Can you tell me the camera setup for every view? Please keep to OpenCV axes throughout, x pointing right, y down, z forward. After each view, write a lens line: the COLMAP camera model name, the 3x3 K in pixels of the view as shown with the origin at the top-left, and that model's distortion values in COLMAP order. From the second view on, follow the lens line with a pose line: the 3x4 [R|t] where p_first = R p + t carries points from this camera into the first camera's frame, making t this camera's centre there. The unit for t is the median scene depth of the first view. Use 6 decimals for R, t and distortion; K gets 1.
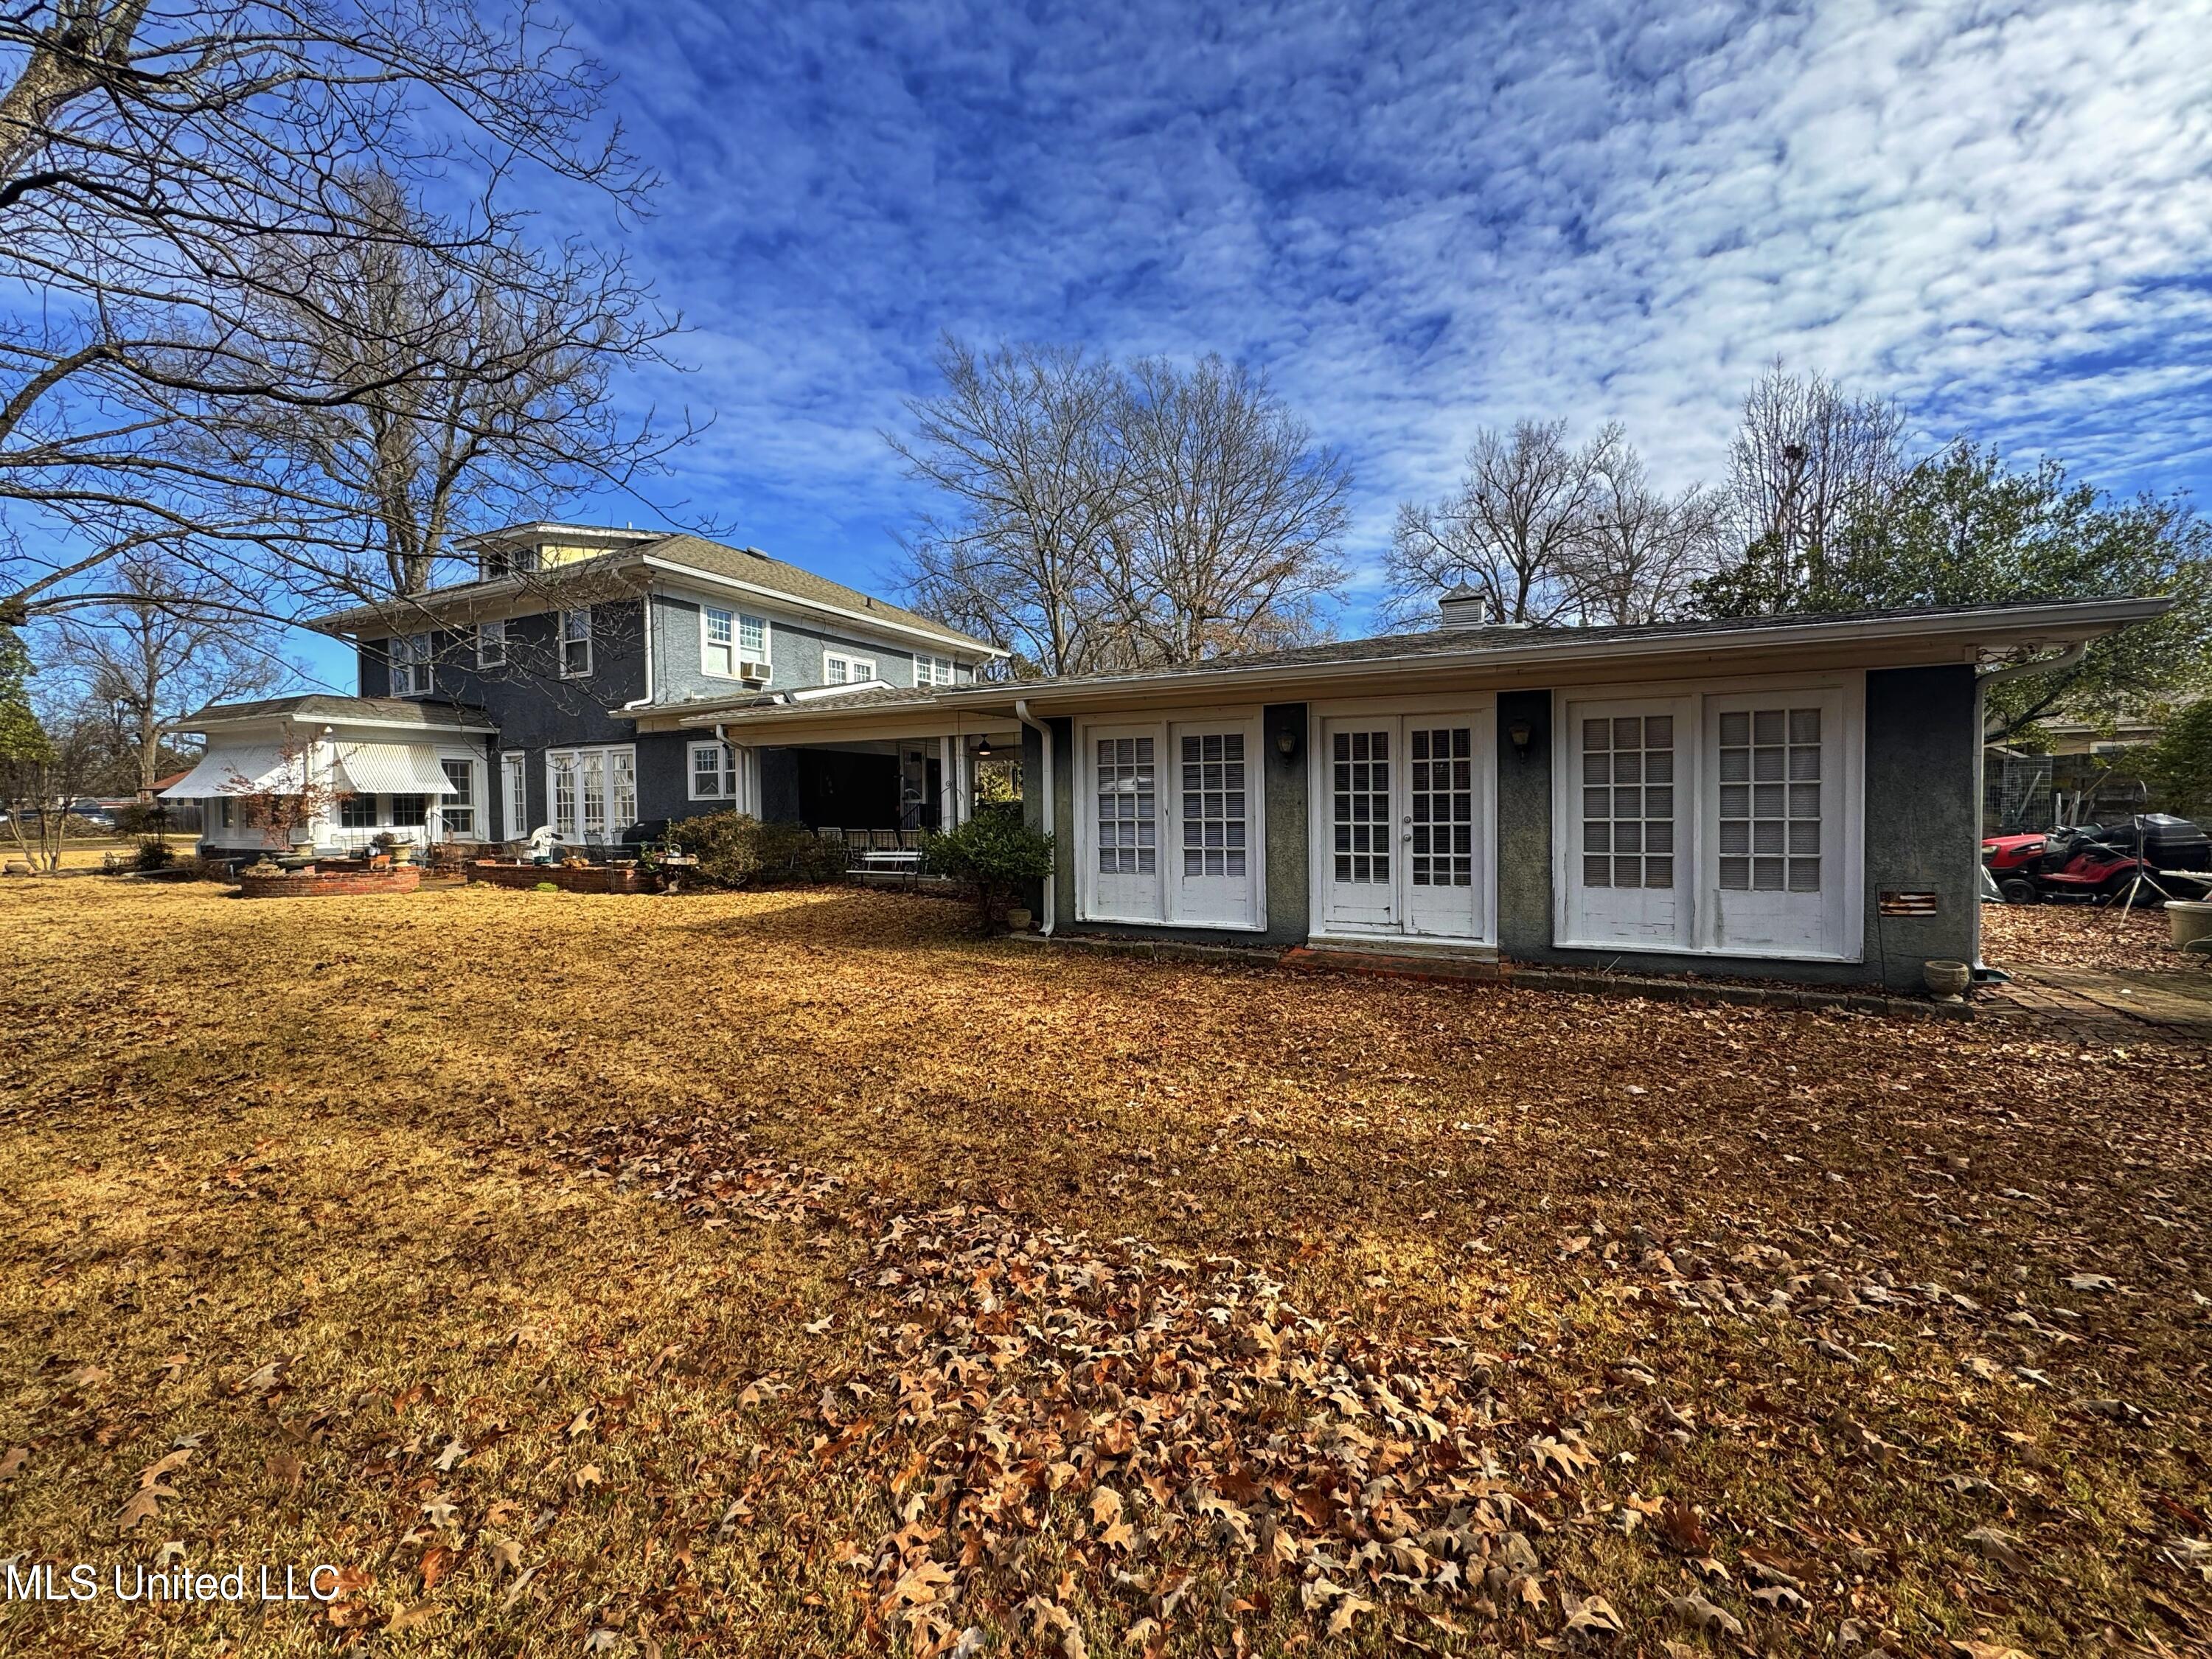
lens RADIAL K [[883.4, 0, 1090.7], [0, 883.4, 829.8], [0, 0, 1]] dist [-0.005521, 0.000897]
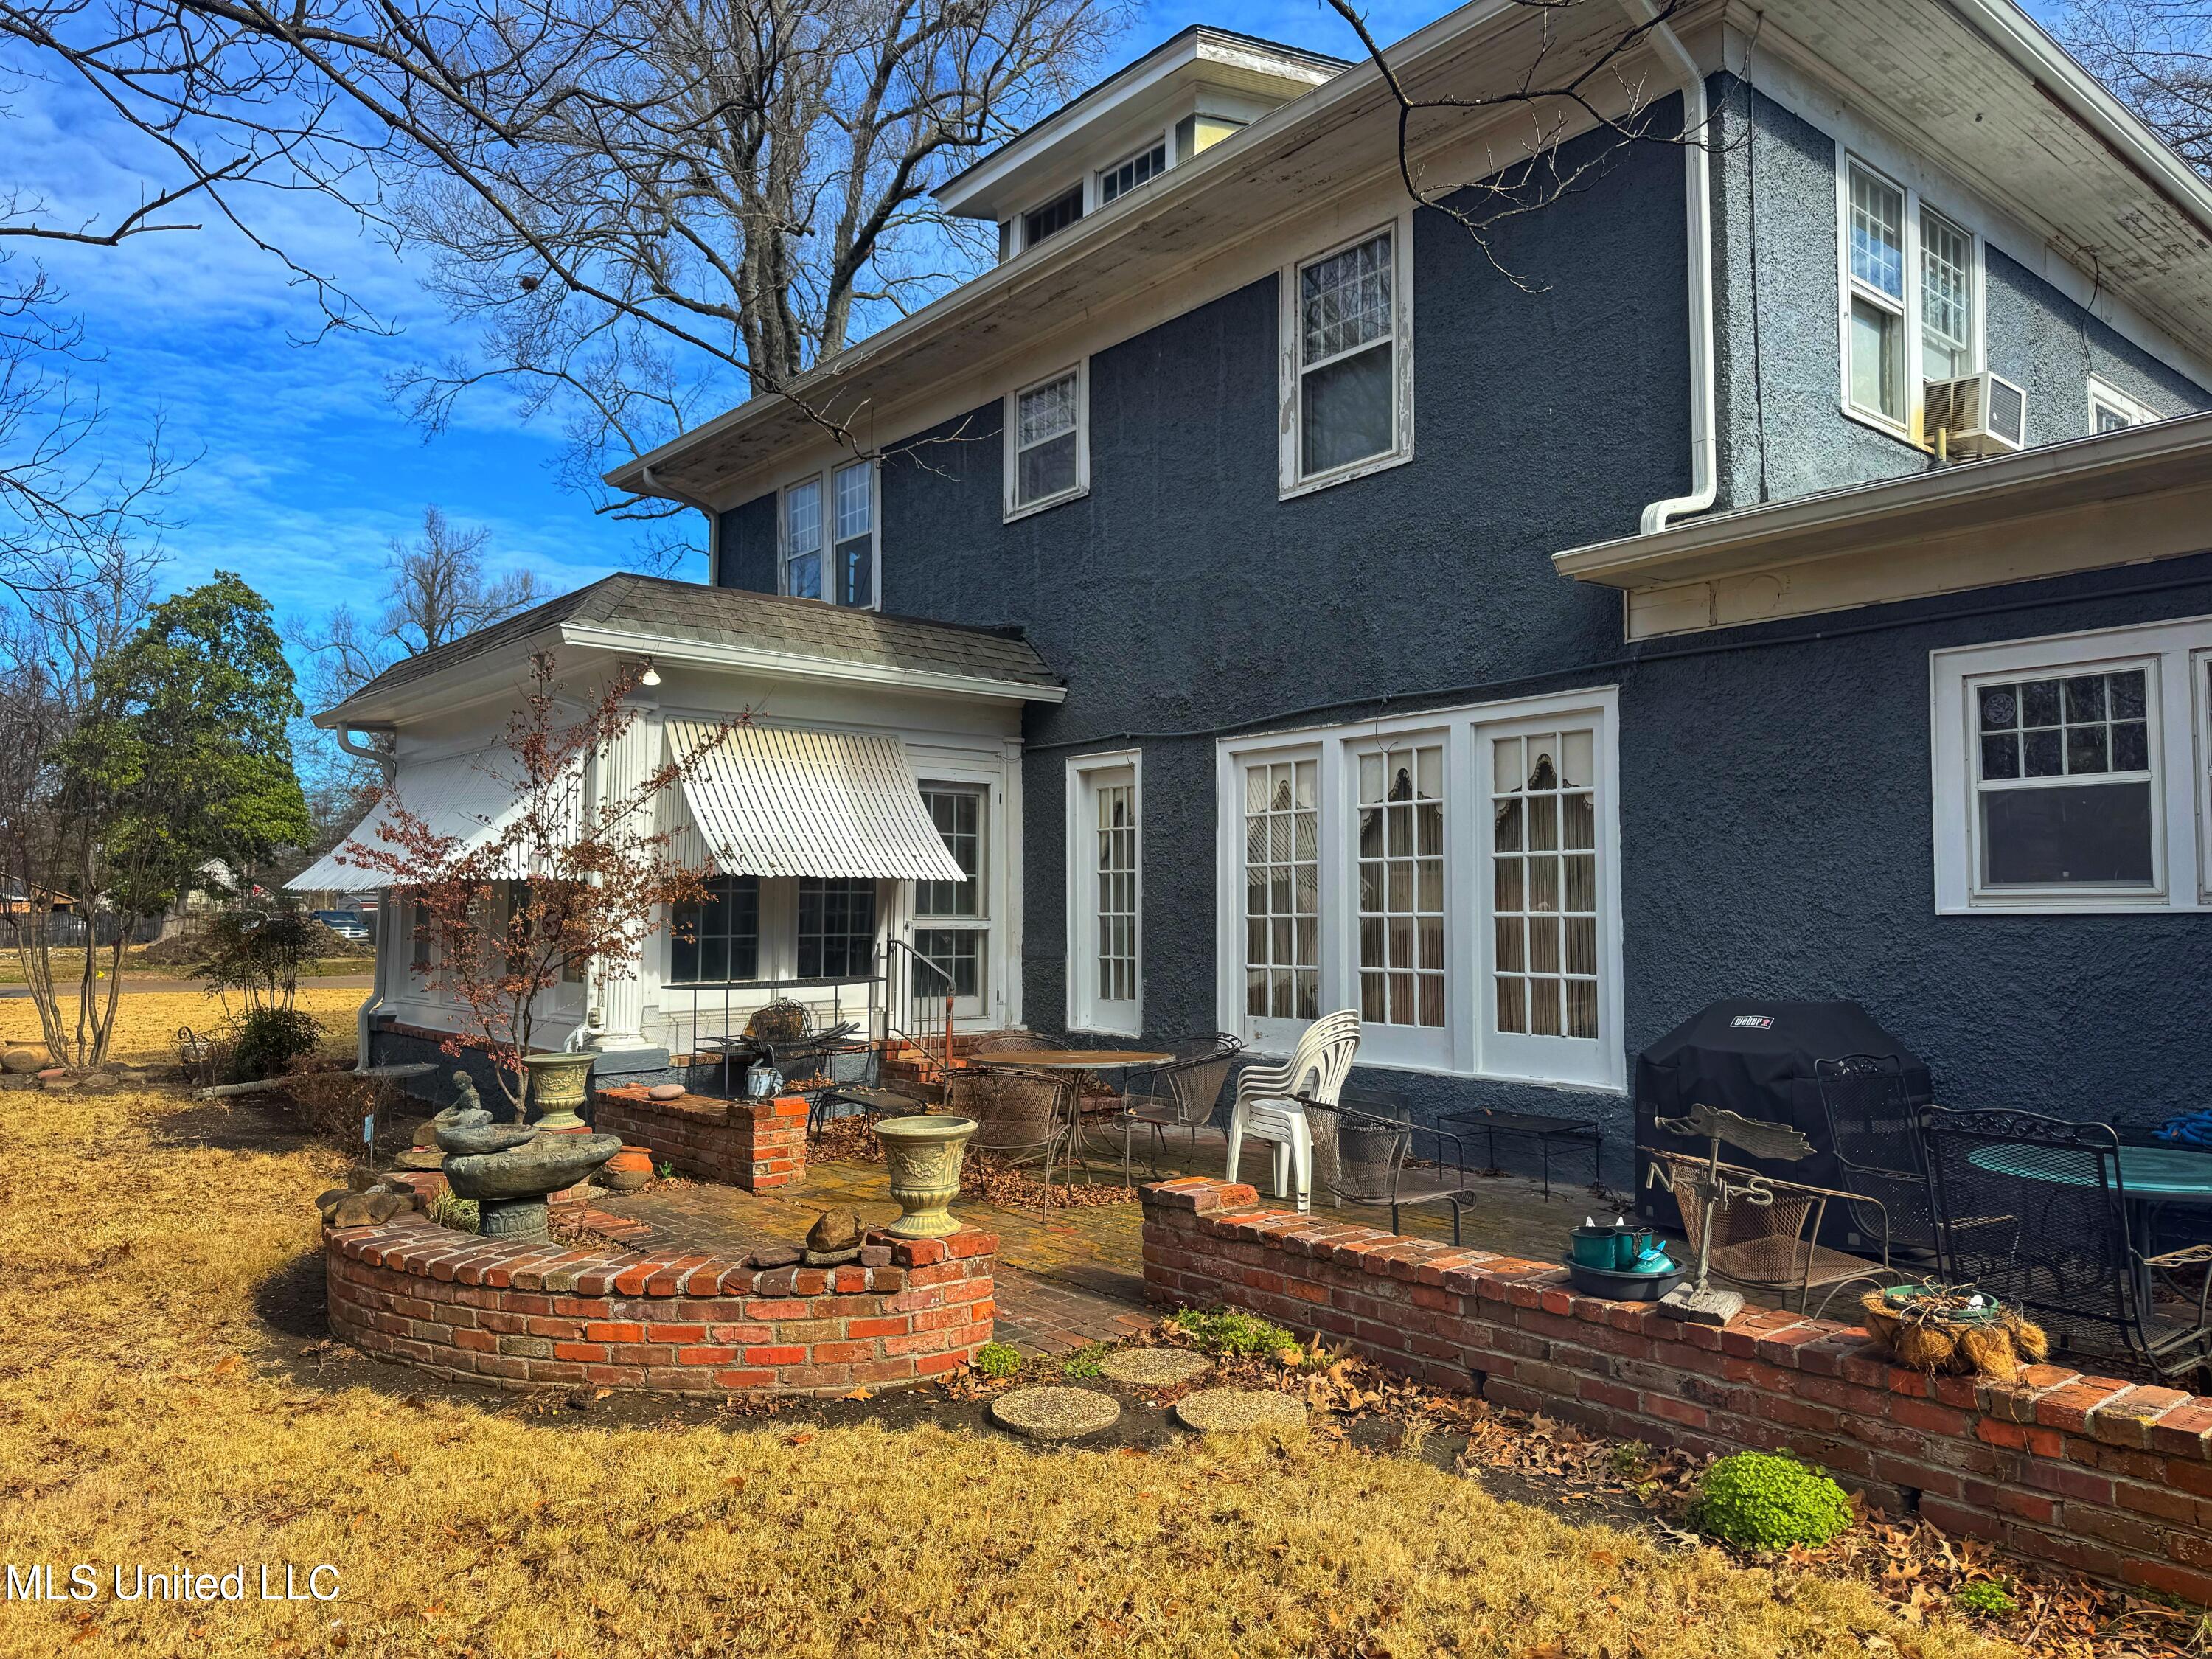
lens RADIAL K [[1535.7, 0, 1112.0], [0, 1535.7, 831.1], [0, 0, 1]] dist [0.049596, -0.036733]
pose [[0.916800, -0.009044, -0.399244, -0.471587], [-0.024137, 0.996661, -0.078003, -0.017830], [0.398617, 0.081150, 0.913520, 0.539031]]
